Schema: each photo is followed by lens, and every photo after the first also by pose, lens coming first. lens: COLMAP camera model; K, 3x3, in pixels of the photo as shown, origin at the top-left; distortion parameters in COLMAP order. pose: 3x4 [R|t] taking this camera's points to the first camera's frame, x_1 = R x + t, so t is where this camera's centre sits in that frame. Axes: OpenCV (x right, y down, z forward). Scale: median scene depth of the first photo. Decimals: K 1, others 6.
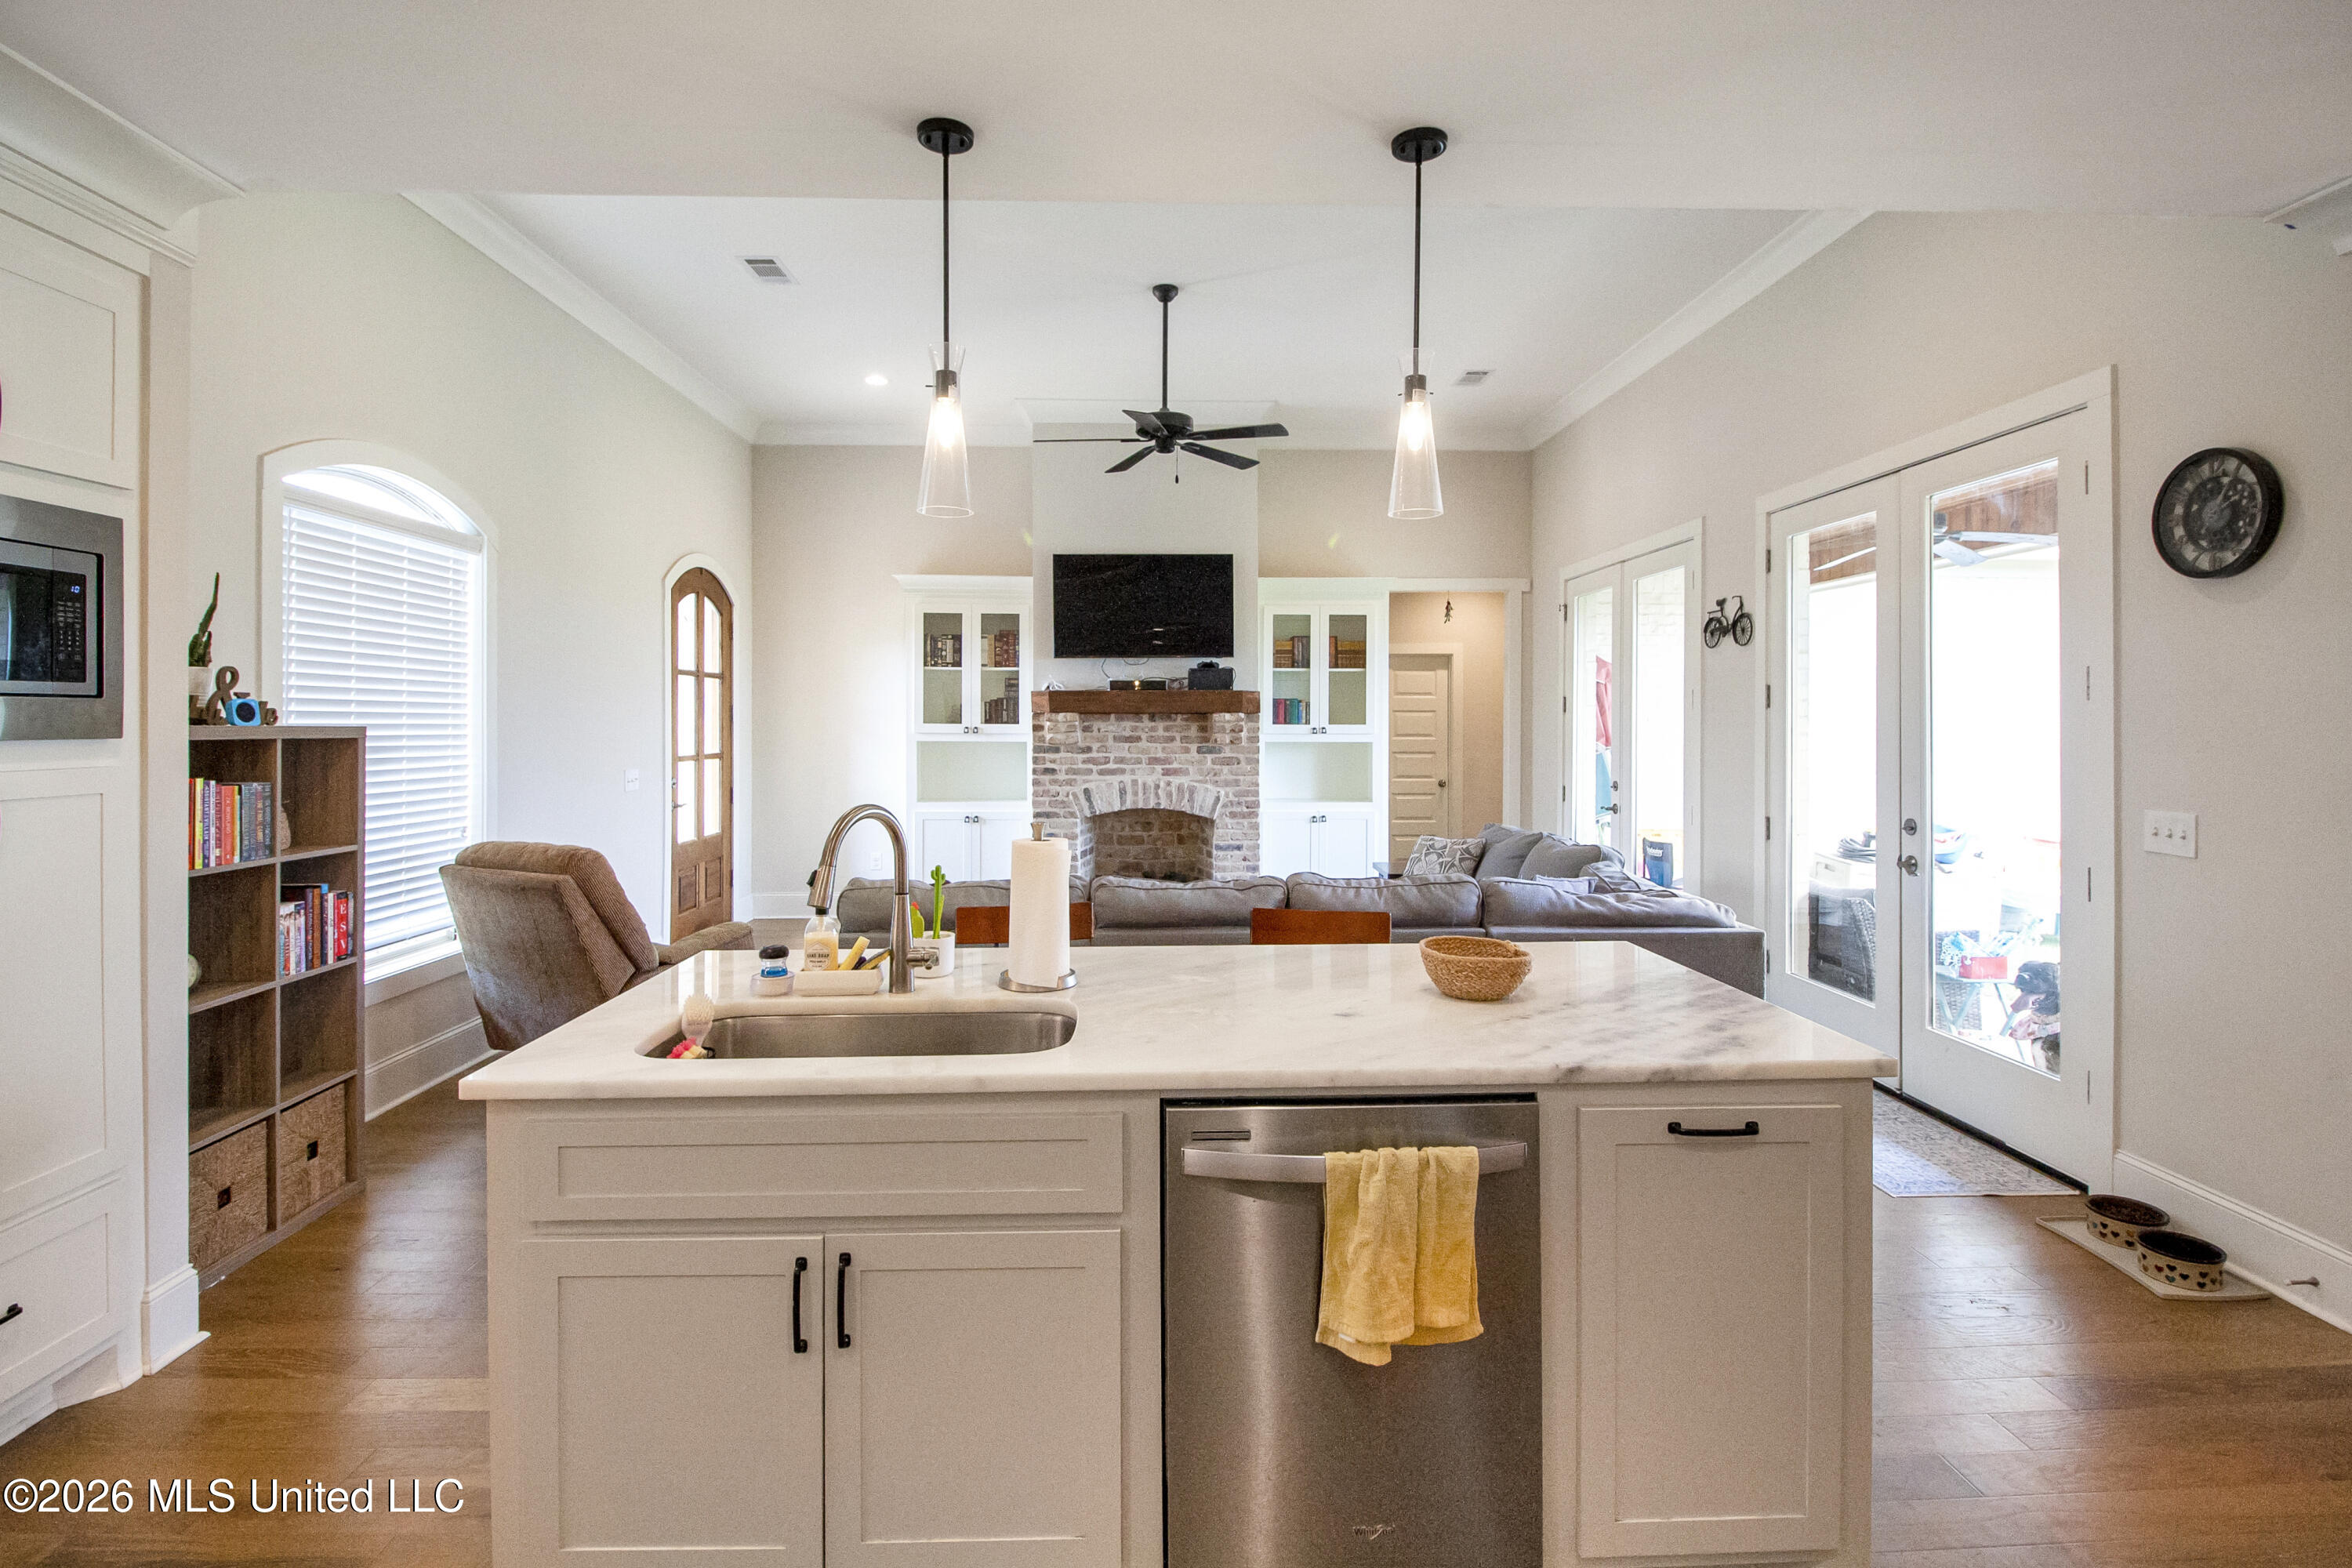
lens RADIAL K [[1121.3, 0, 1178.5], [0, 1121.3, 716.4], [0, 0, 1]] dist [-0.003479, -0.000856]
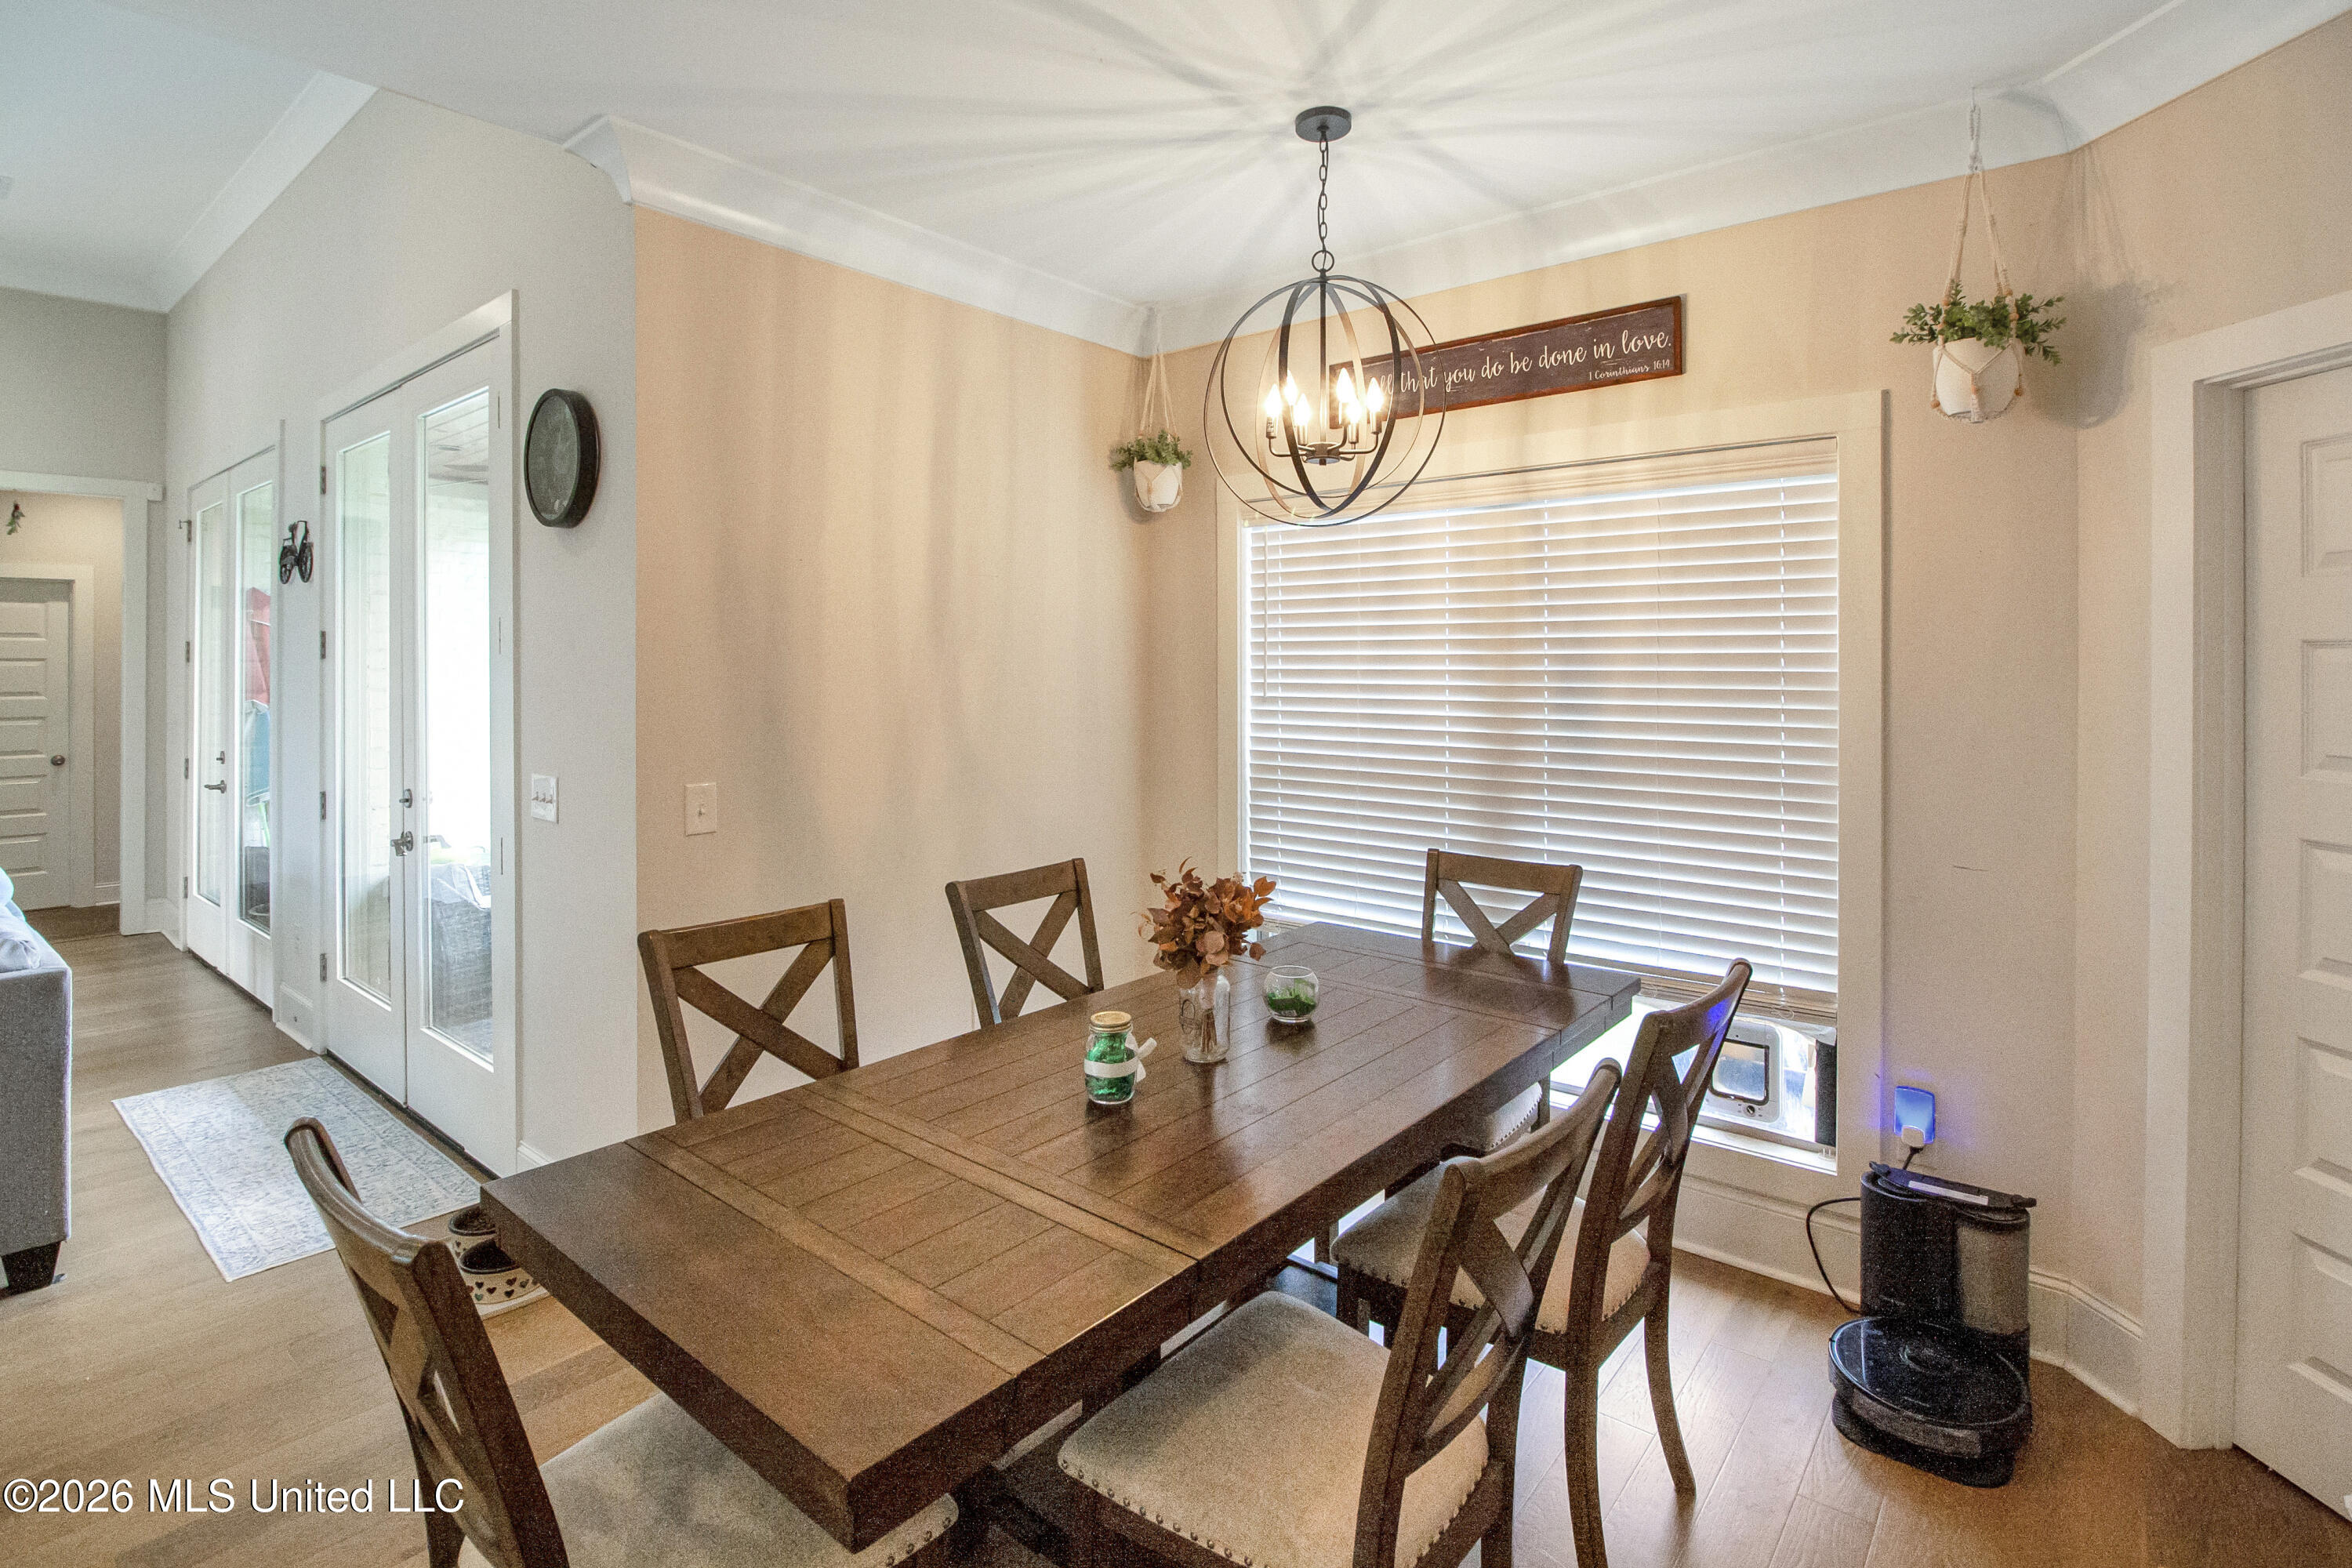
lens RADIAL K [[1136.0, 0, 1182.1], [0, 1136.0, 660.1], [0, 0, 1]] dist [-0.015846, -0.000894]
pose [[0.659092, -0.002107, 0.752060, 0.217342], [0.001446, 0.999998, 0.001534, -0.004954], [-0.752061, 0.000076, 0.659093, -0.010459]]
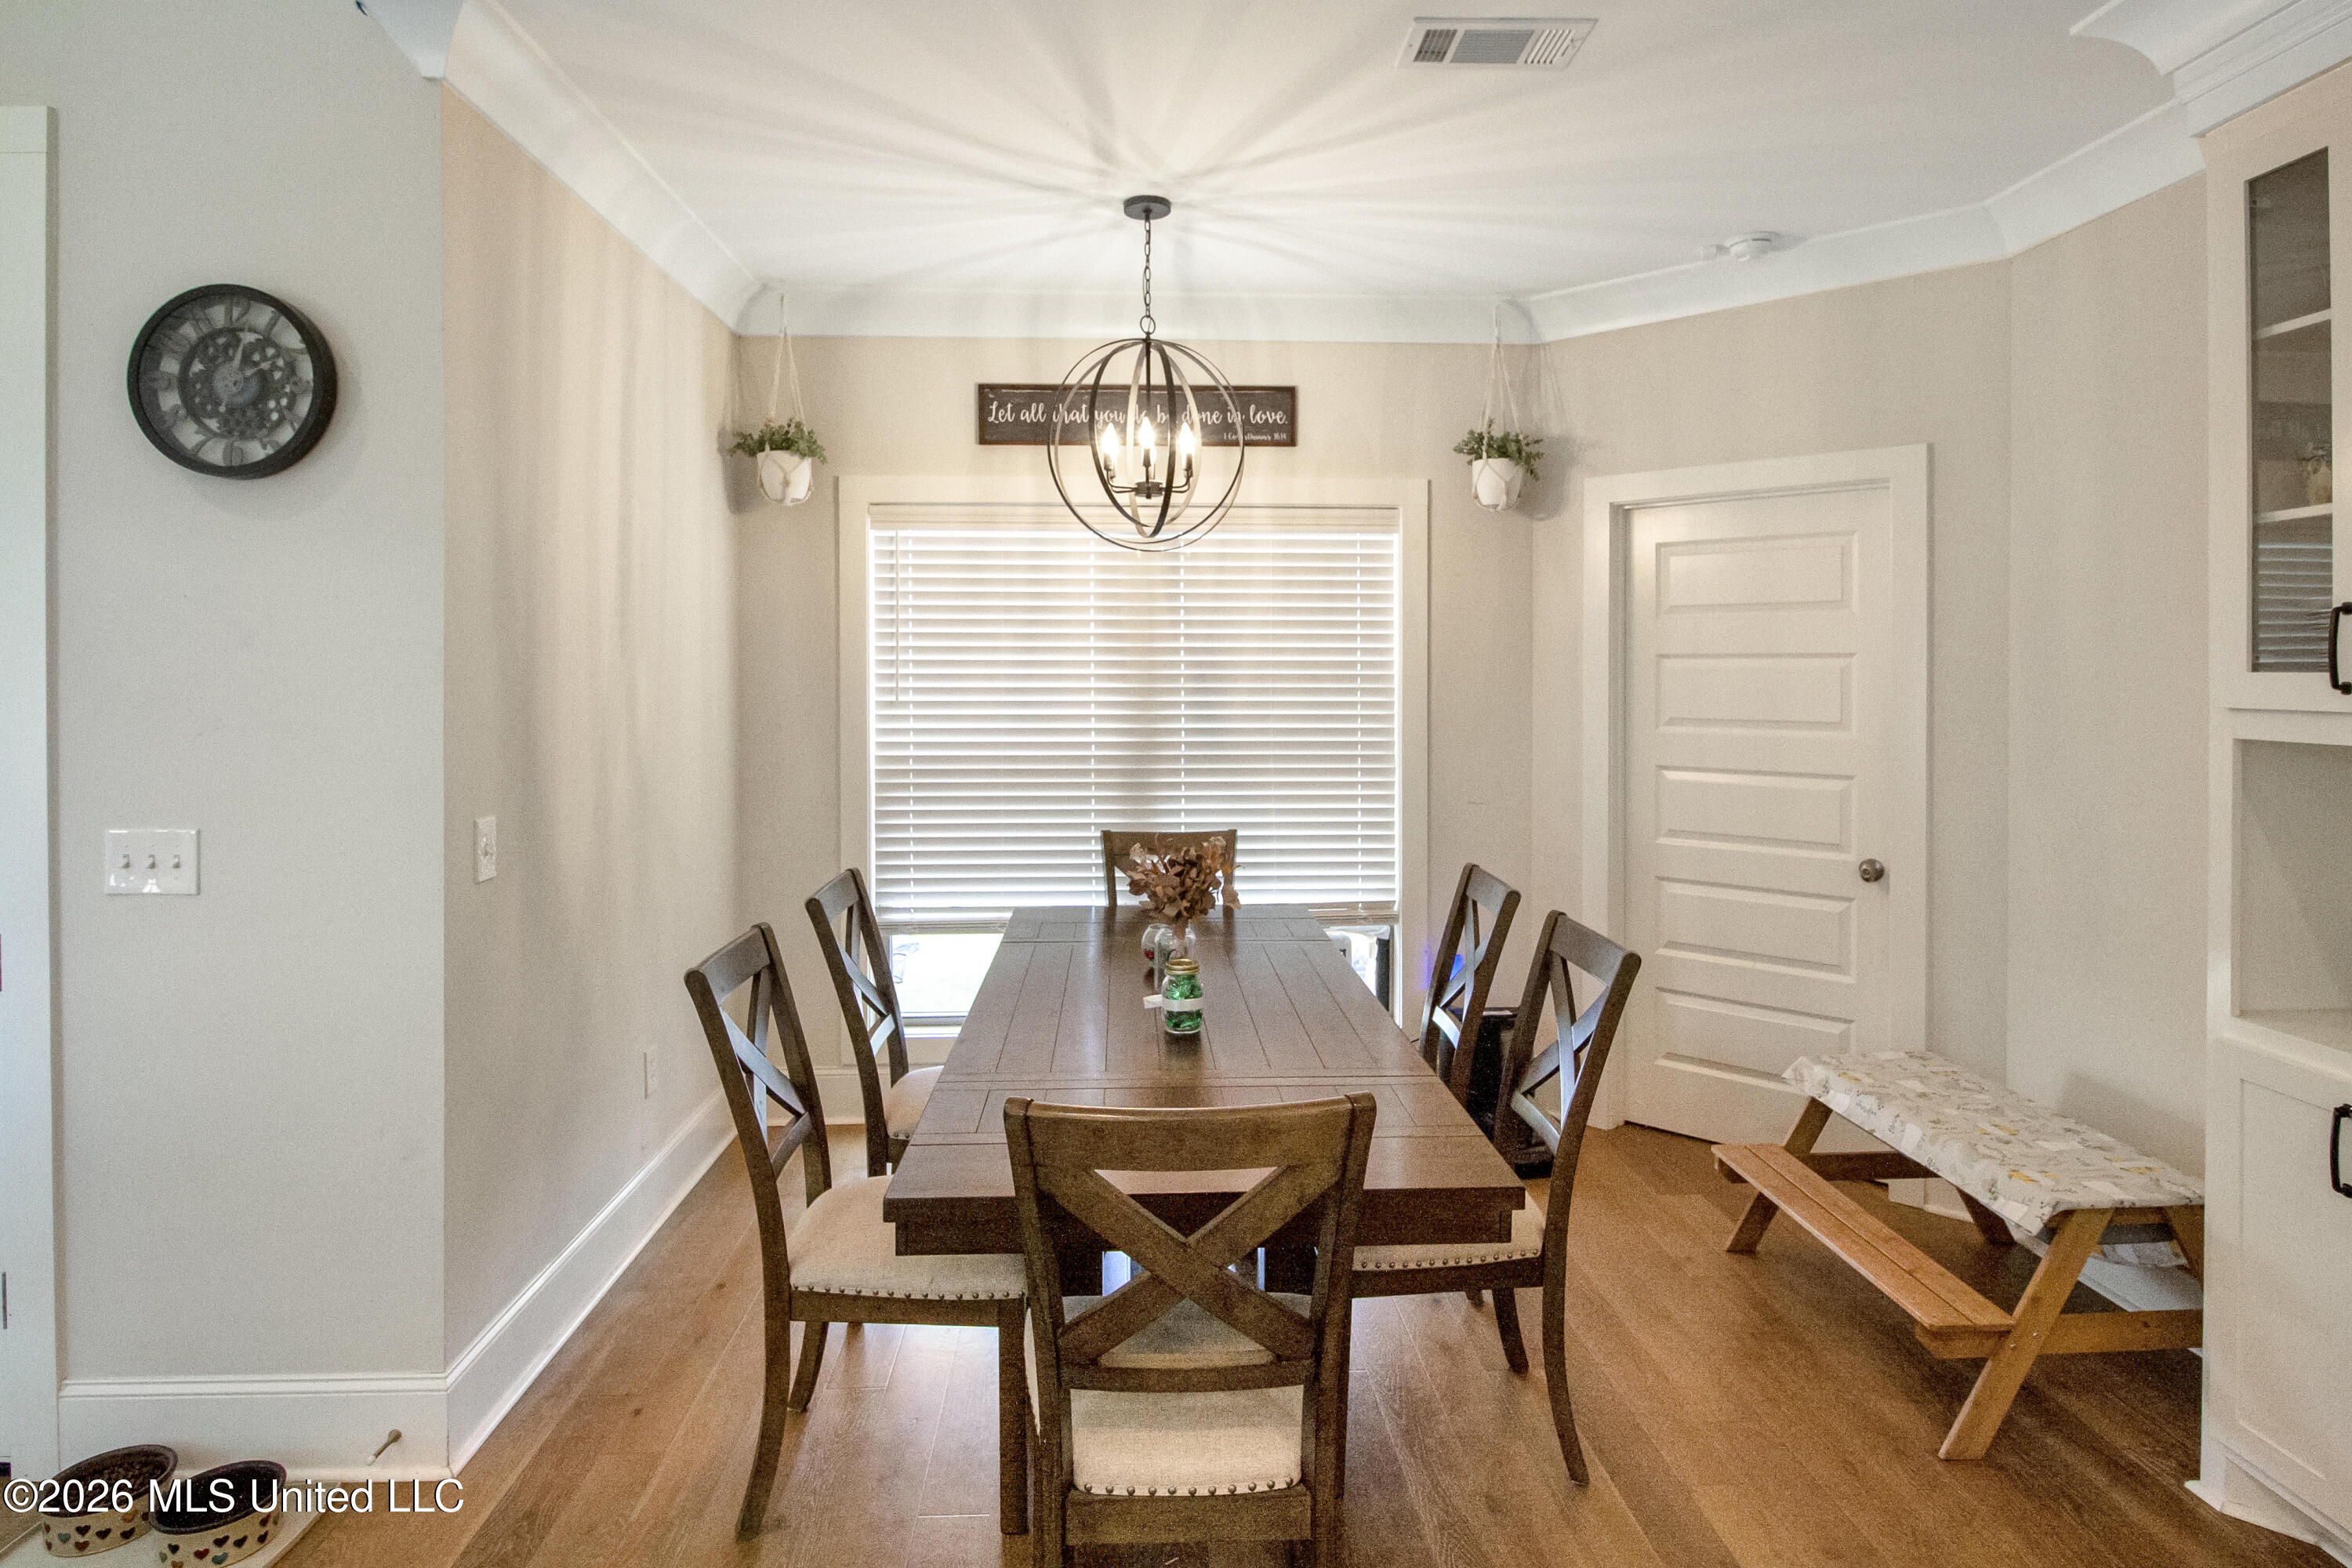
lens RADIAL K [[1276.4, 0, 1190.7], [0, 1276.4, 679.1], [0, 0, 1]] dist [0.001803, -0.000177]
pose [[-0.017622, -0.011645, 0.999777, 0.054676], [-0.001675, 0.999931, 0.011618, -0.004551], [-0.999843, -0.001470, -0.017640, 0.168782]]
